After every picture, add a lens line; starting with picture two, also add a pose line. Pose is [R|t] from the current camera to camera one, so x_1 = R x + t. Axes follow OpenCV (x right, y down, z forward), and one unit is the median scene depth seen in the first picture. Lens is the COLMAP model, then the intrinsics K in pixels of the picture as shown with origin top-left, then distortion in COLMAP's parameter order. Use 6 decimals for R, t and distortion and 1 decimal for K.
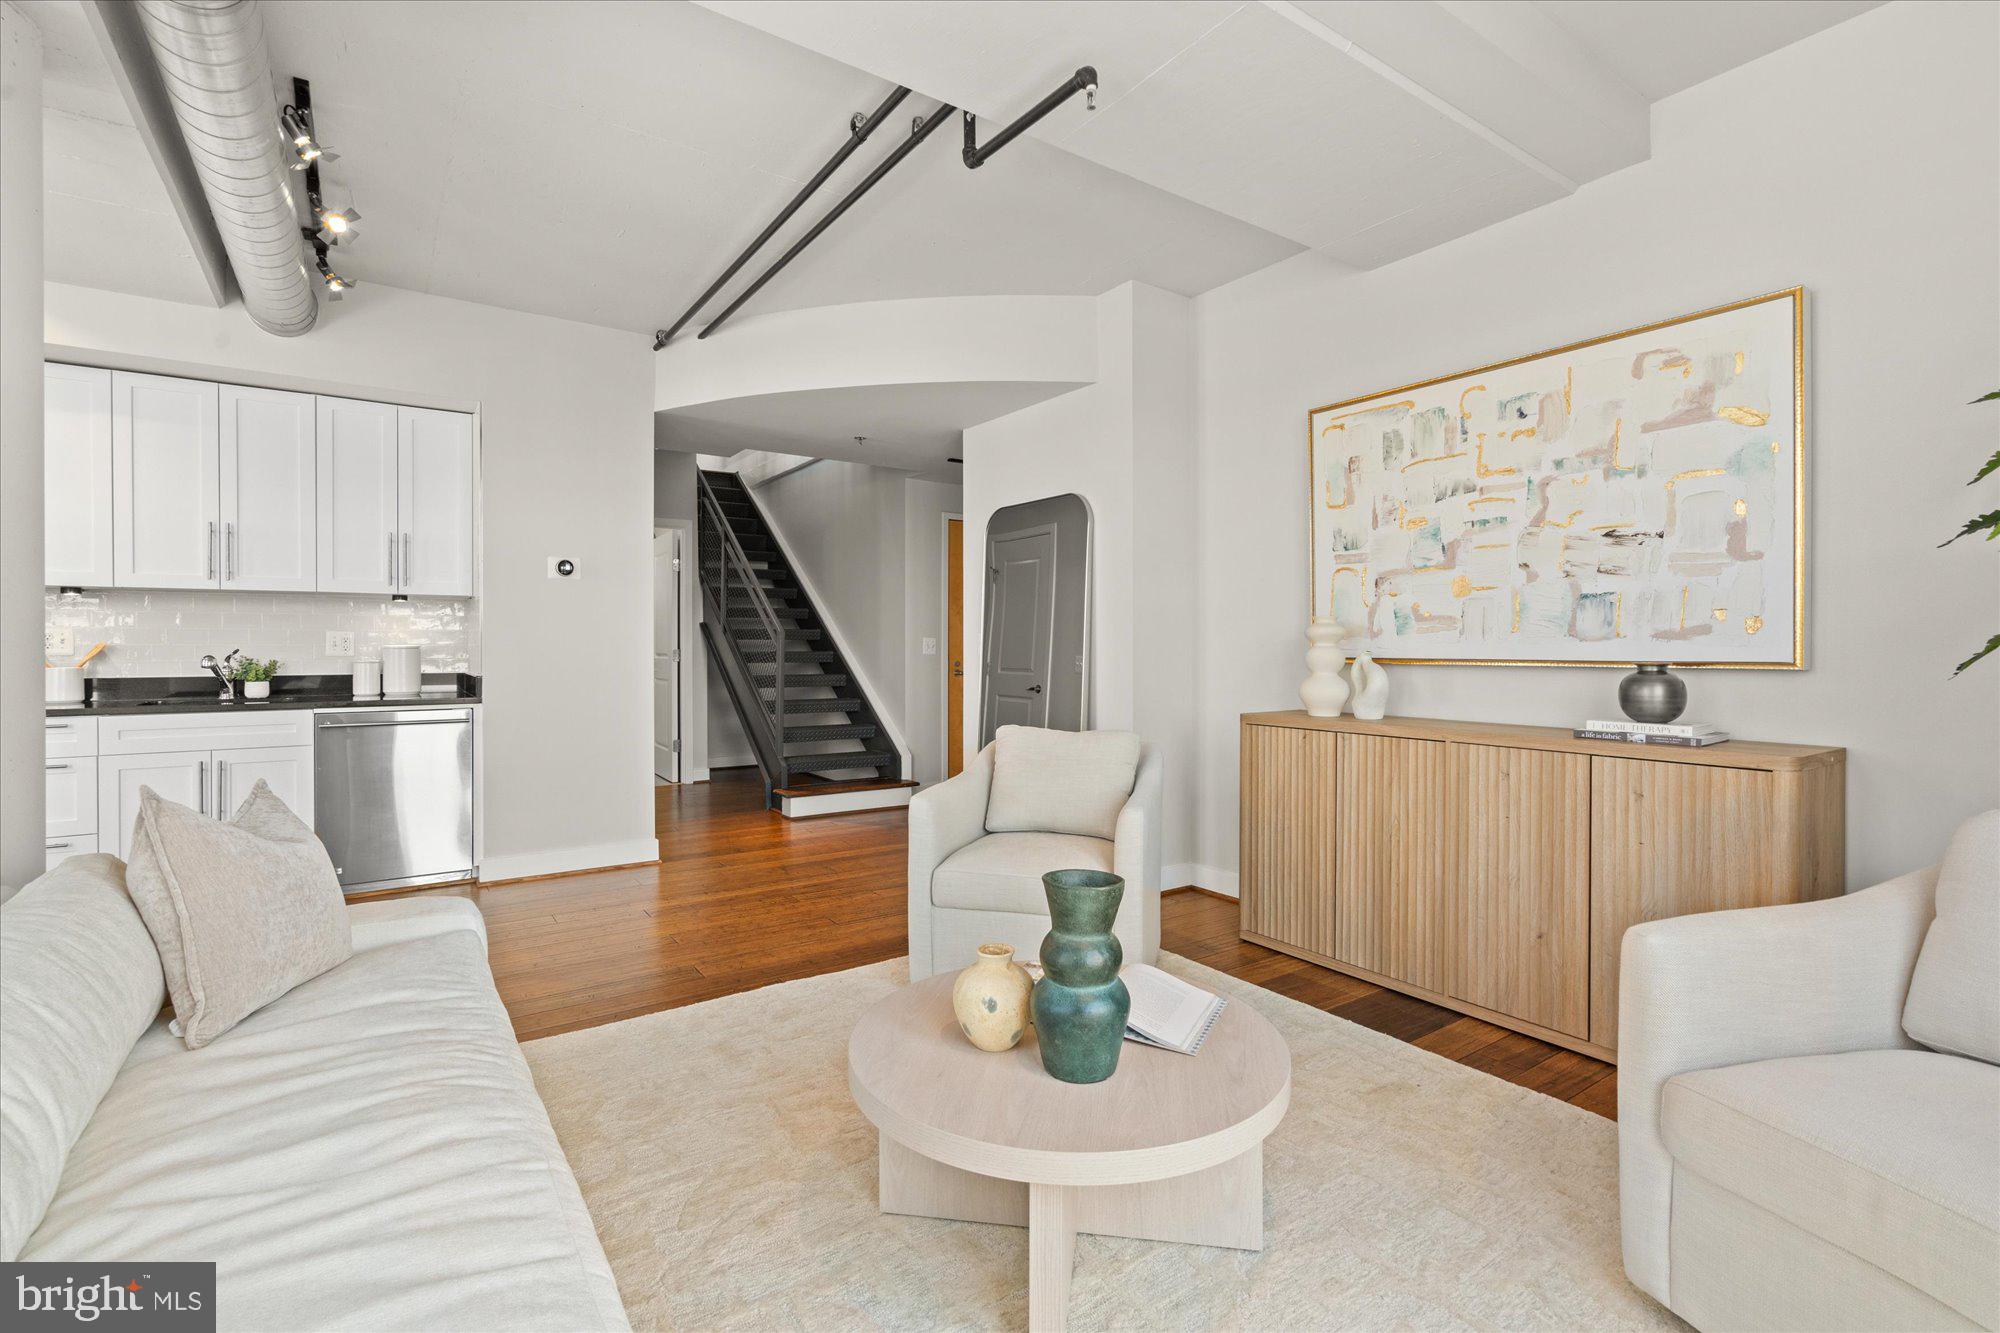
lens RADIAL K [[898.8, 0, 999.3], [0, 898.8, 660.7], [0, 0, 1]] dist [-0.001362, -0.000733]
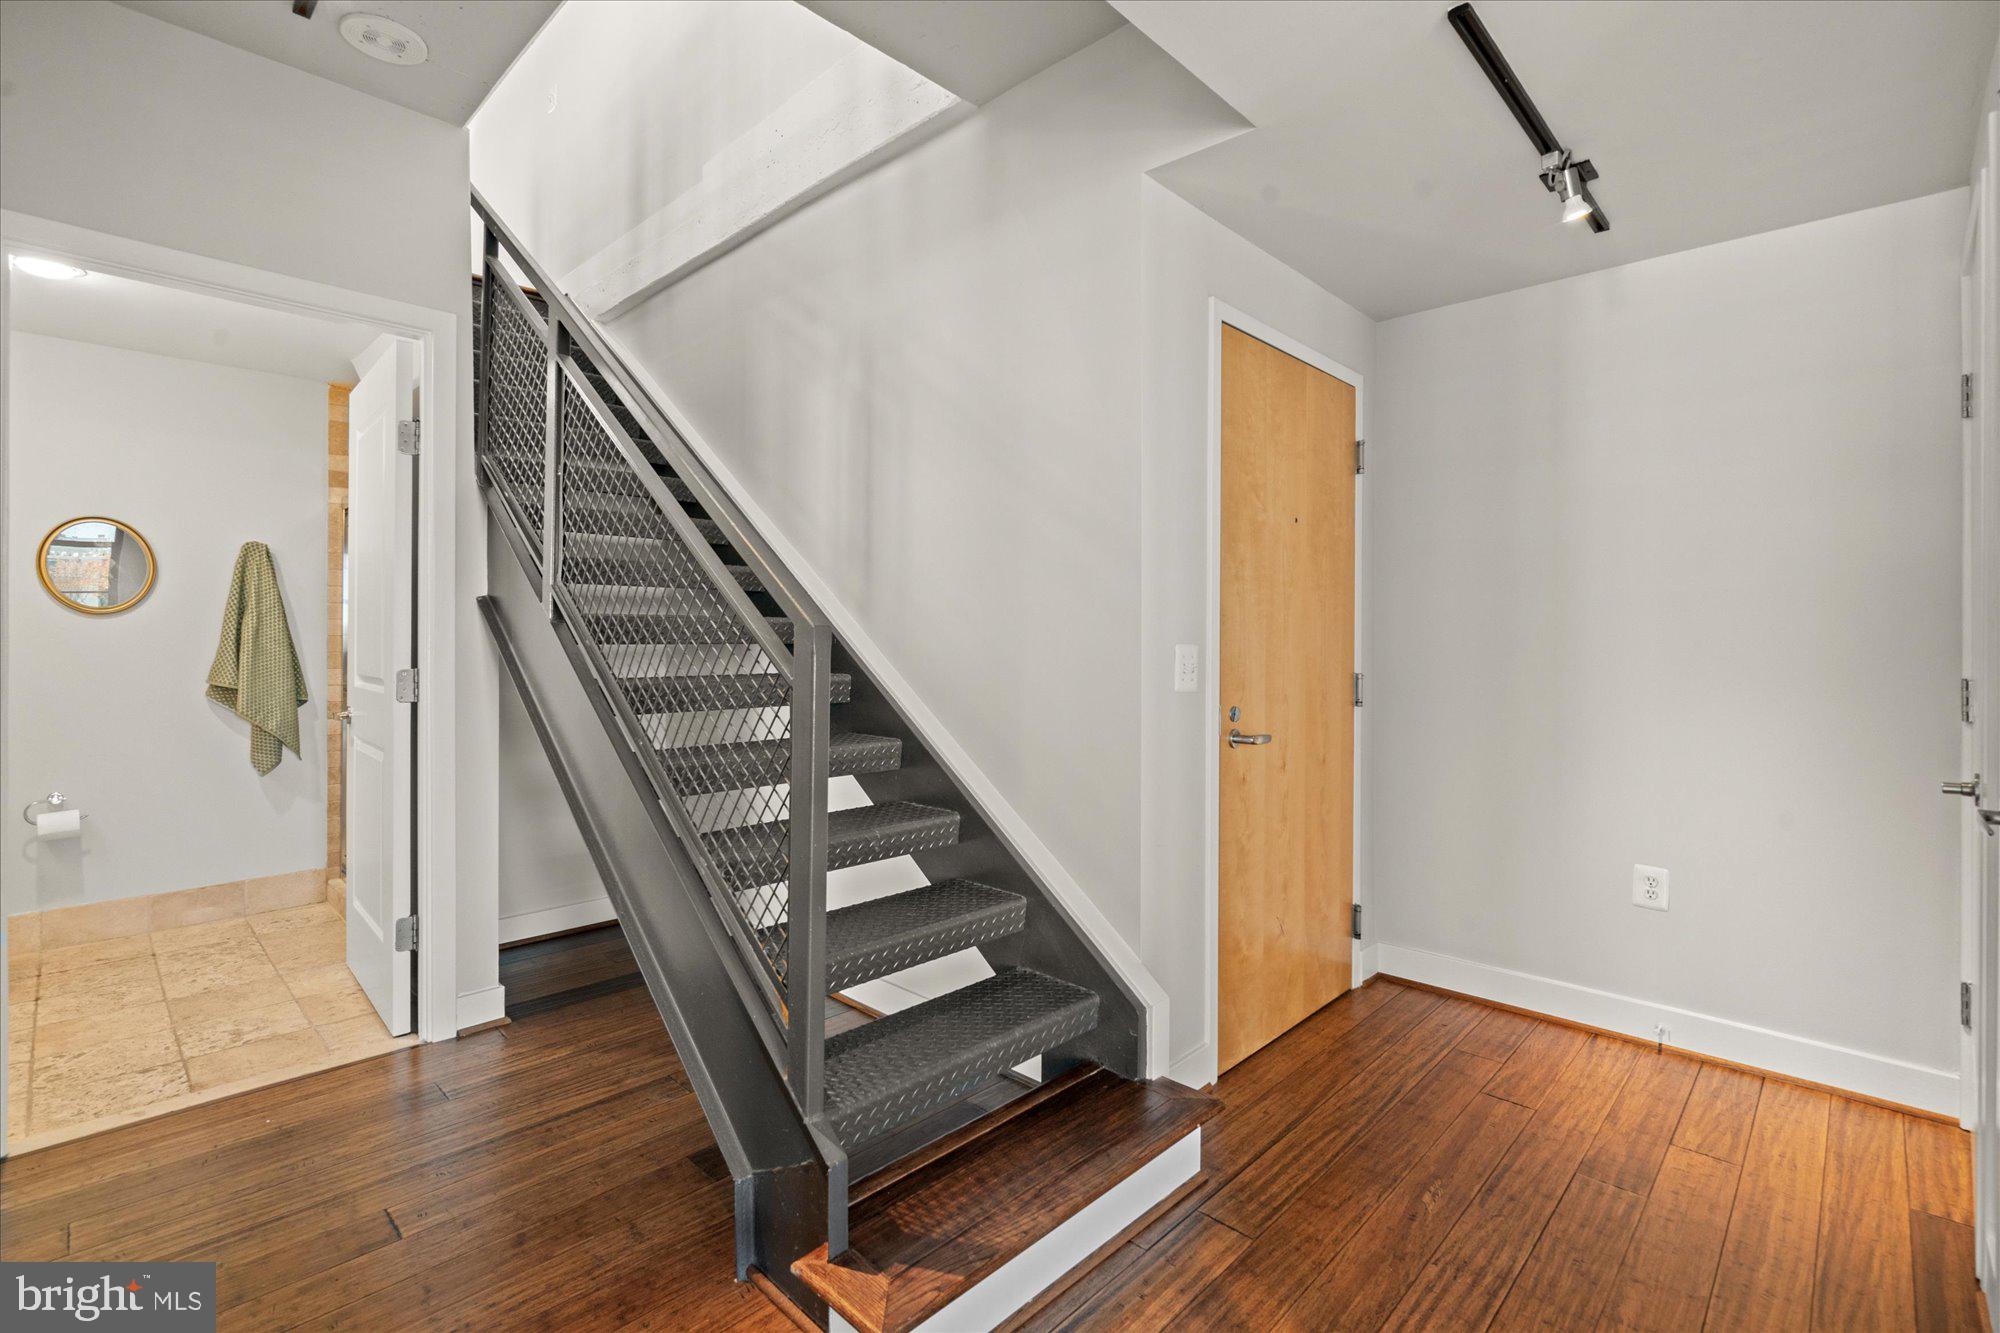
lens RADIAL K [[906.7, 0, 1004.3], [0, 906.7, 638.0], [0, 0, 1]] dist [-0.011978, -0.000682]
pose [[0.980815, 0.003188, 0.194915, -0.223010], [-0.000625, 0.999913, -0.013210, -0.023673], [-0.194941, 0.012835, 0.980731, 0.686183]]
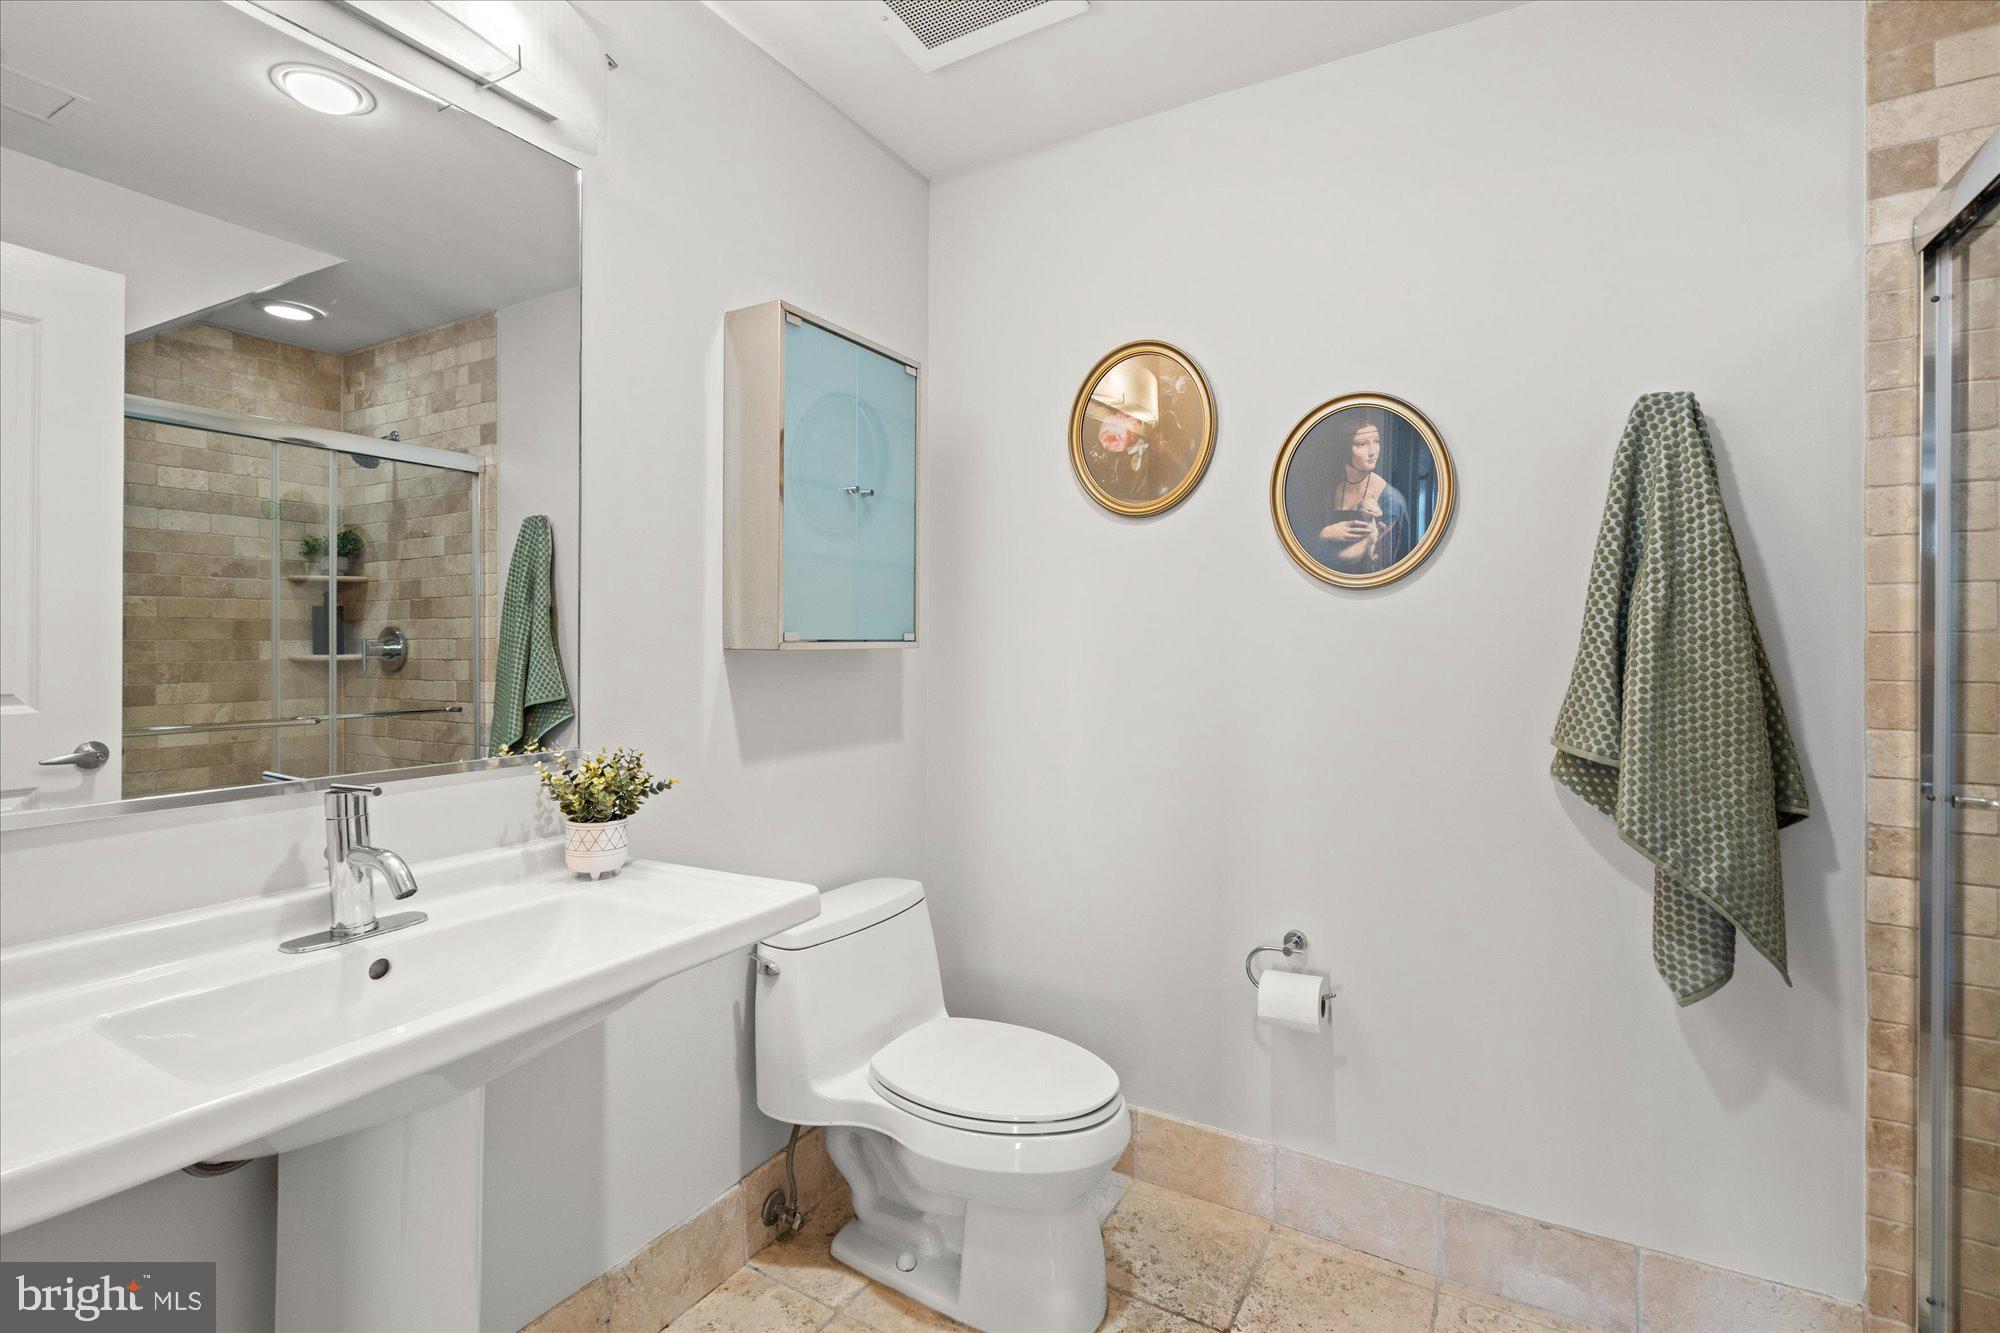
lens RADIAL K [[898.8, 0, 999.3], [0, 898.8, 660.7], [0, 0, 1]] dist [-0.001362, -0.000733]
pose [[0.400212, 0.003324, -0.916417, -0.361267], [-0.008862, 0.999961, -0.000244, -0.023767], [0.916380, 0.008219, 0.400226, 0.948555]]
